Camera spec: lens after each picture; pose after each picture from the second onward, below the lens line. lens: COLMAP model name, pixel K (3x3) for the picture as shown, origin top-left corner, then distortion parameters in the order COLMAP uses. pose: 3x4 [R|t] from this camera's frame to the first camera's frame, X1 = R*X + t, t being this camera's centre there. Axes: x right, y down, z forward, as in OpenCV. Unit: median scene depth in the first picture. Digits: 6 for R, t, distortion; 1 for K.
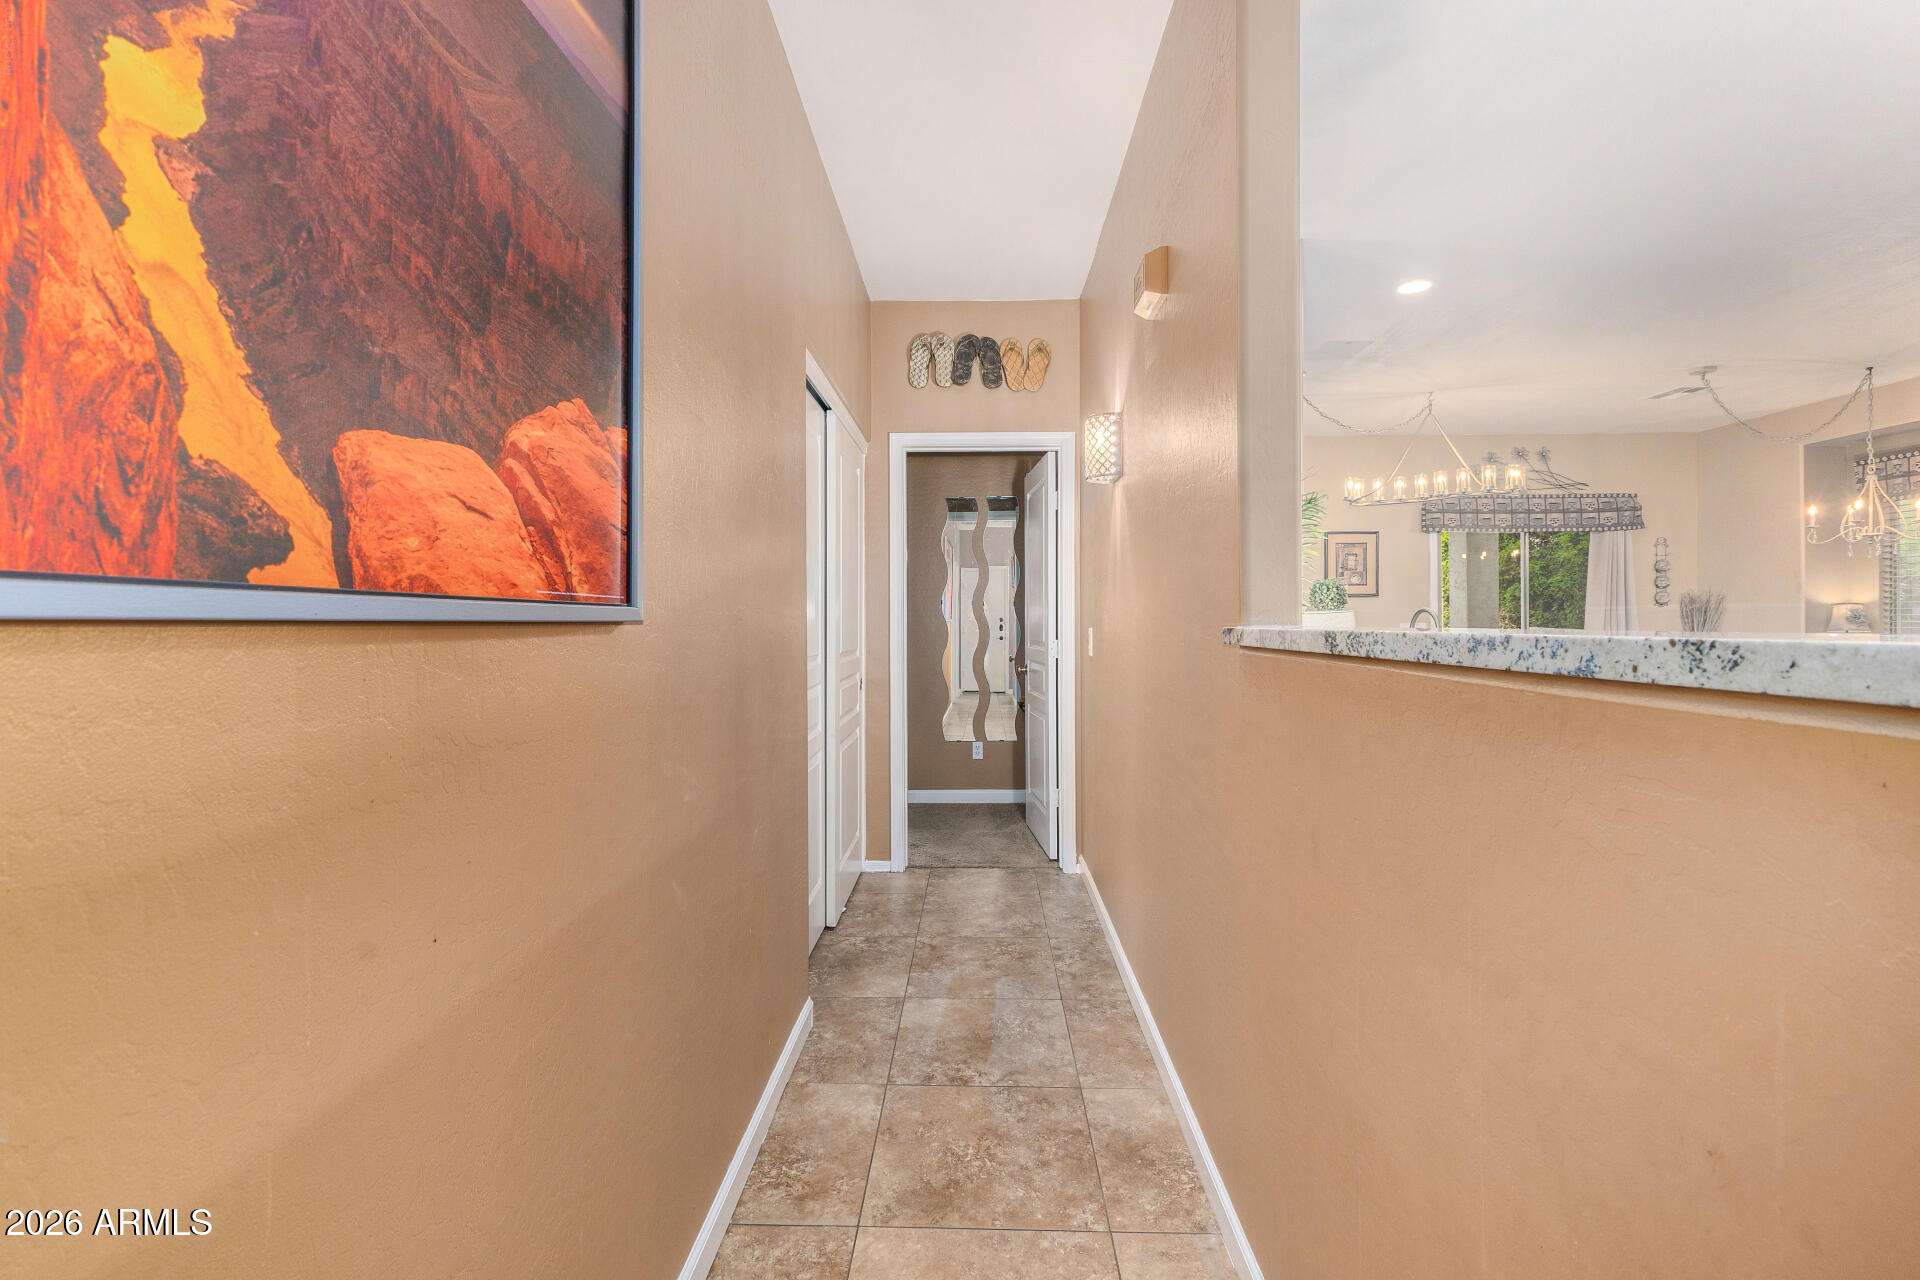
lens RADIAL K [[833.7, 0, 955.9], [0, 833.7, 615.6], [0, 0, 1]] dist [0.011238, -0.002788]
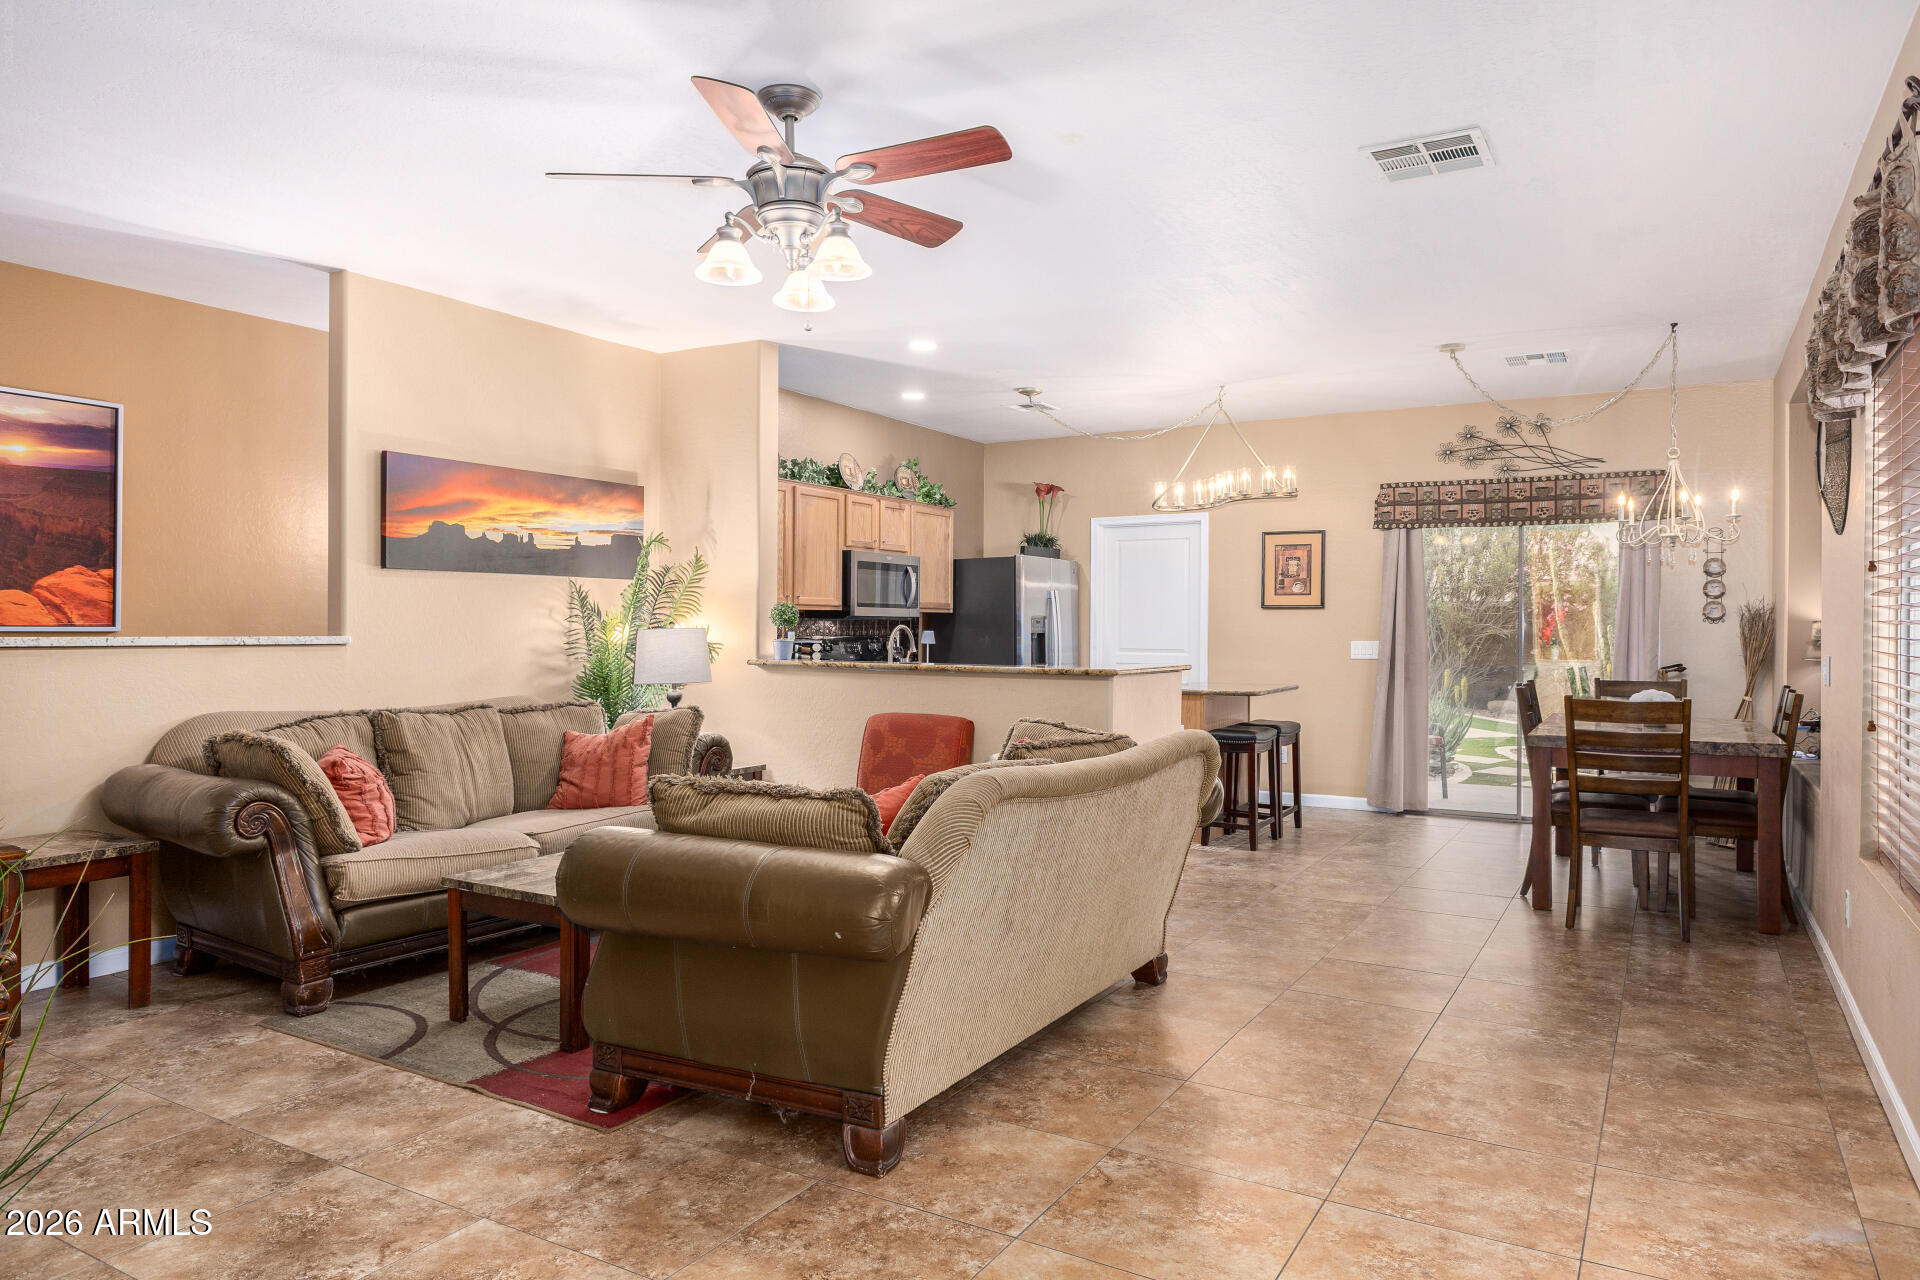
lens RADIAL K [[1222.0, 0, 946.4], [0, 1222.0, 634.9], [0, 0, 1]] dist [0.002614, -0.003661]
pose [[0.872085, 0.011803, -0.489213, 0.787263], [-0.006331, 0.999898, 0.012838, -0.010018], [0.489314, -0.008098, 0.872070, -0.249637]]
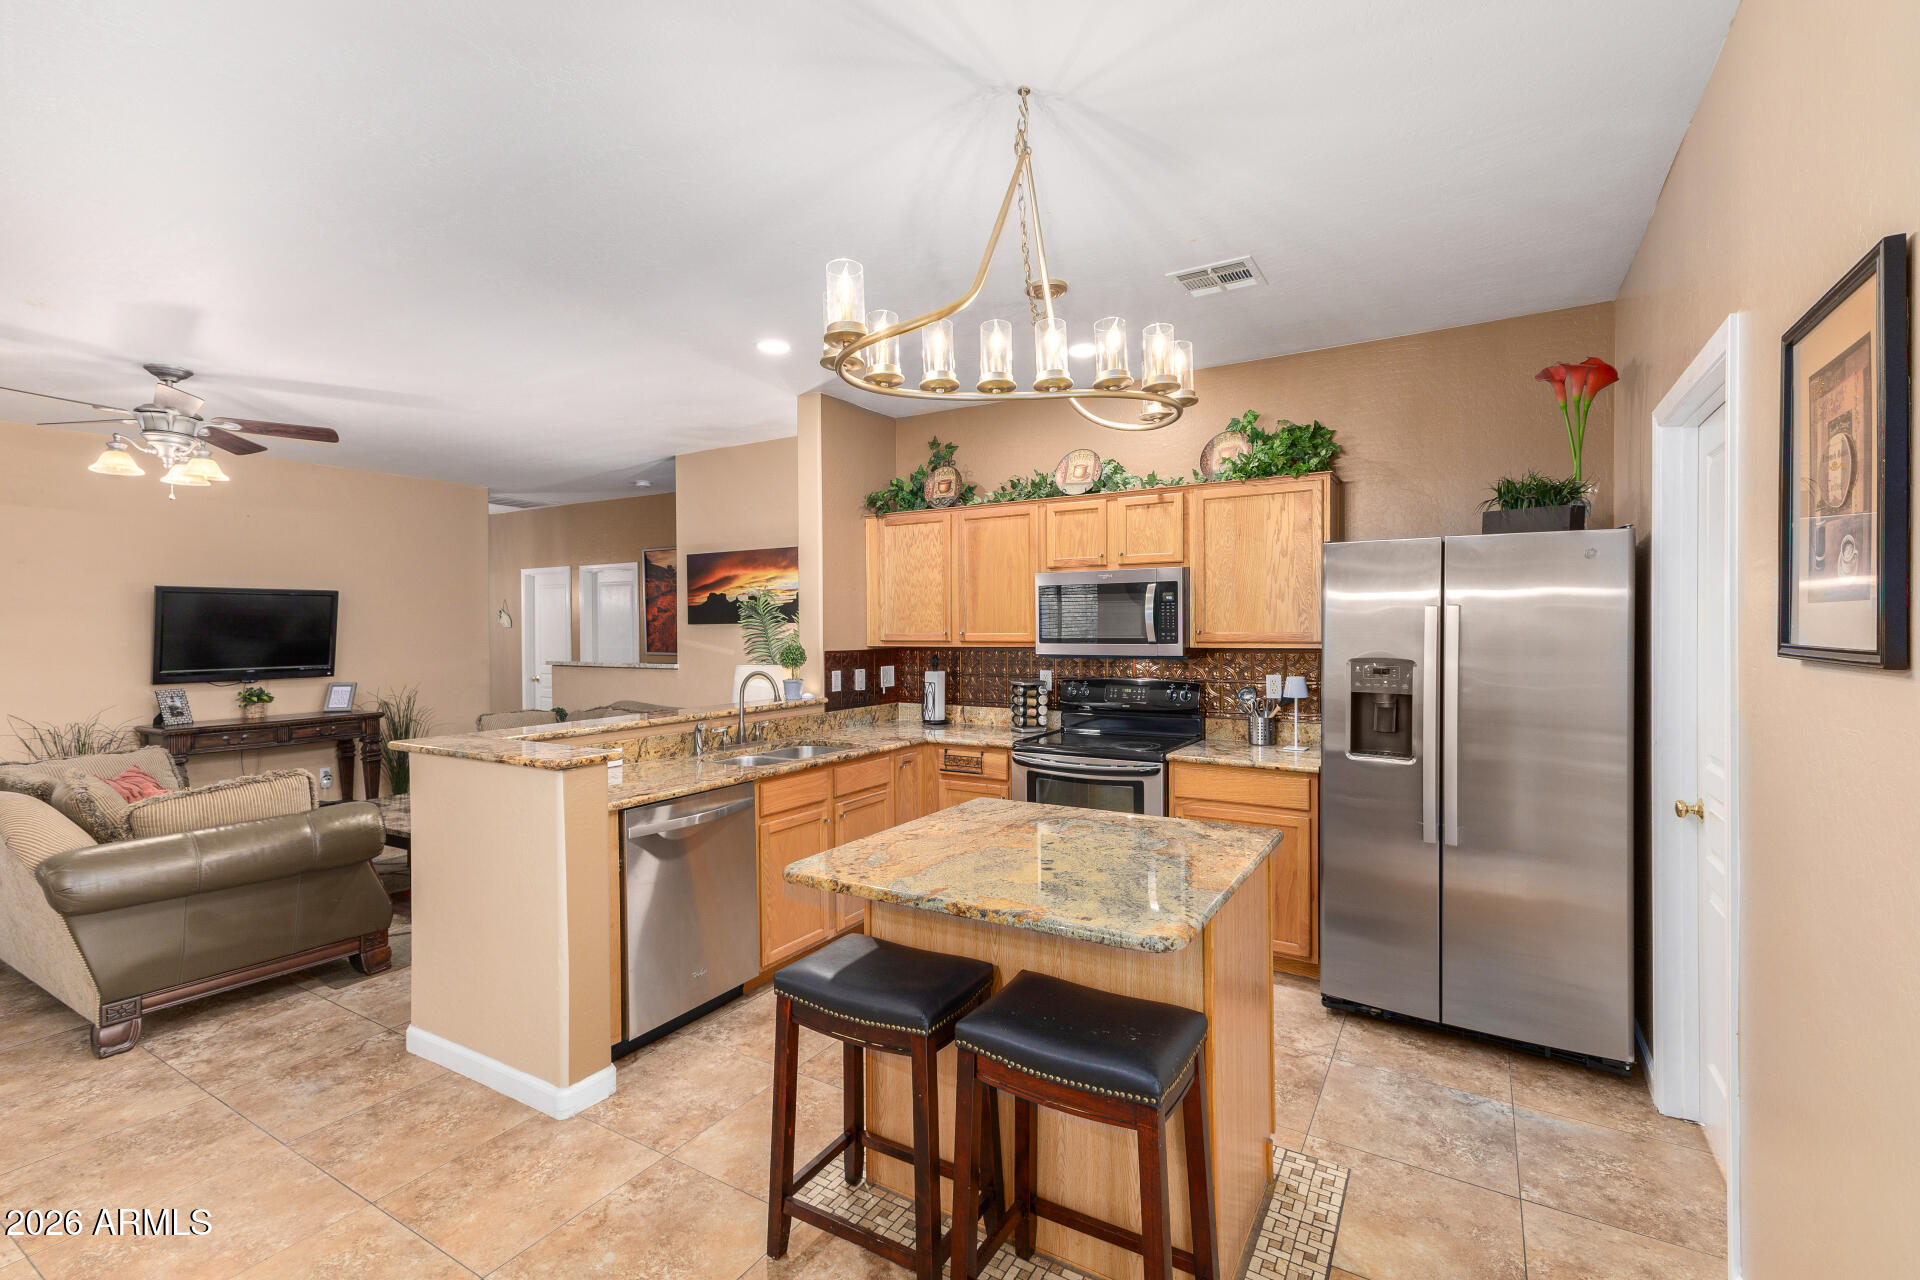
lens RADIAL K [[833.7, 0, 961.0], [0, 833.7, 635.9], [0, 0, 1]] dist [0.011238, -0.002788]
pose [[-0.486764, 0.015206, -0.873401, 0.733524], [0.012578, 0.999867, 0.010397, -0.033534], [0.873443, -0.005924, -0.486890, 0.943211]]
